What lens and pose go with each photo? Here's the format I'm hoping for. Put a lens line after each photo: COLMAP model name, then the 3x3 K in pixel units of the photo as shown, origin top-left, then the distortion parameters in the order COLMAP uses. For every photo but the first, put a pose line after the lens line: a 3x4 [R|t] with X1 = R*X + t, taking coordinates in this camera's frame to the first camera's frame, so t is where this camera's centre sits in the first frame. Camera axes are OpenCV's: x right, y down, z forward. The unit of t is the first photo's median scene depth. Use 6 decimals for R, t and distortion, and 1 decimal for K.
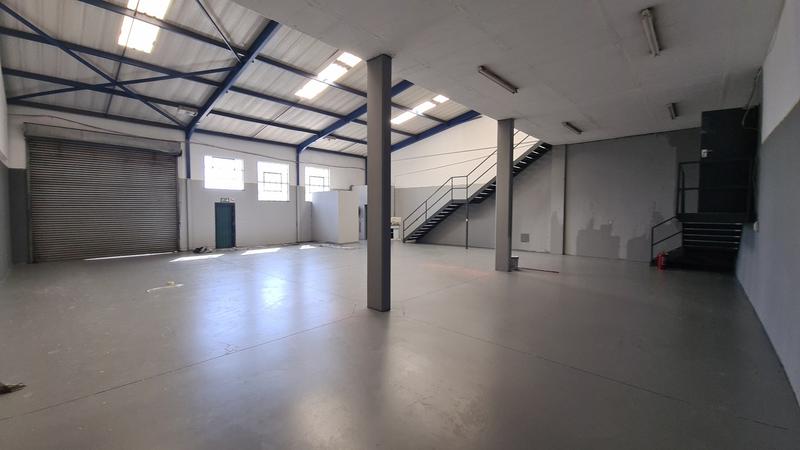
lens RADIAL K [[322.6, 0, 395.7], [0, 322.6, 223.4], [0, 0, 1]] dist [0.010852, -0.007694]
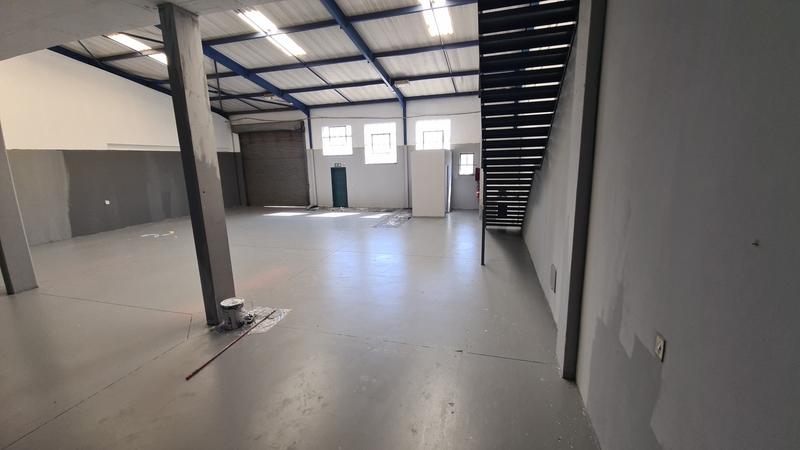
lens RADIAL K [[322.6, 0, 407.5], [0, 322.6, 220.8], [0, 0, 1]] dist [0.010852, -0.007694]
pose [[0.467064, 0.145857, -0.872110, 0.701495], [-0.007879, 0.986948, 0.160844, -0.073516], [0.884188, -0.068253, 0.462118, 0.795266]]
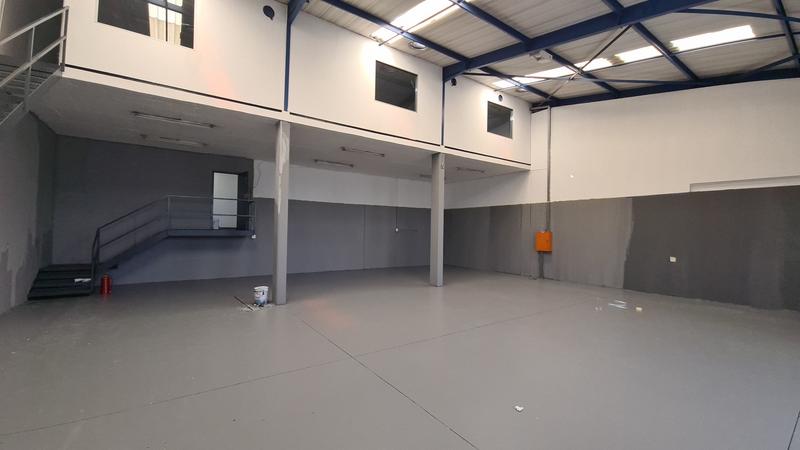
lens RADIAL K [[322.6, 0, 395.7], [0, 322.6, 223.8], [0, 0, 1]] dist [0.010852, -0.007694]
pose [[-0.975843, -0.014964, 0.217958, -0.099327], [-0.010364, 0.999699, 0.022230, -0.058389], [-0.218225, 0.019434, -0.975705, 1.319491]]
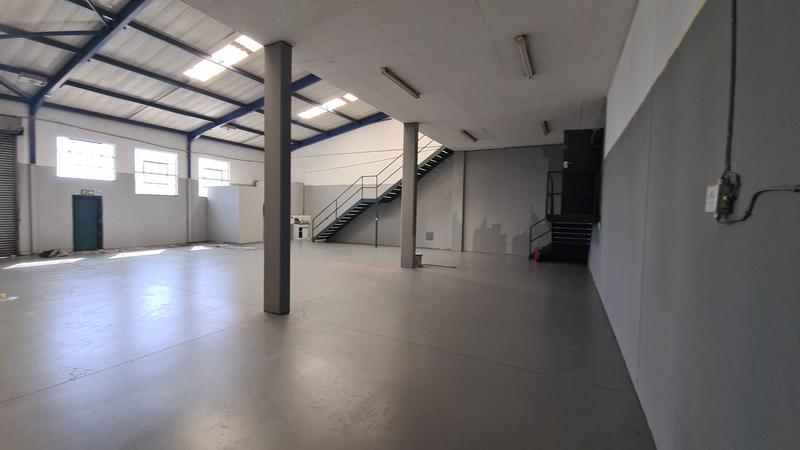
lens RADIAL K [[322.6, 0, 395.8], [0, 322.6, 222.9], [0, 0, 1]] dist [0.010852, -0.007694]
pose [[0.965412, 0.005319, 0.260674, 0.016244], [-0.005677, 0.999984, 0.000623, 0.001323], [-0.260667, -0.002081, 0.965427, 0.001668]]
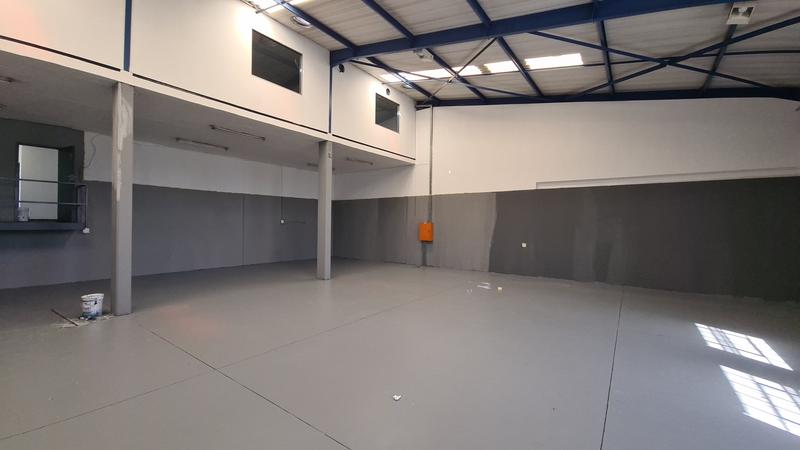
lens RADIAL K [[322.6, 0, 396.2], [0, 322.6, 223.6], [0, 0, 1]] dist [0.010852, -0.007694]
pose [[-0.993776, -0.014493, -0.110449, -0.110790], [-0.019129, 0.998975, 0.041030, -0.055572], [0.109741, 0.042888, -0.993034, 1.298888]]
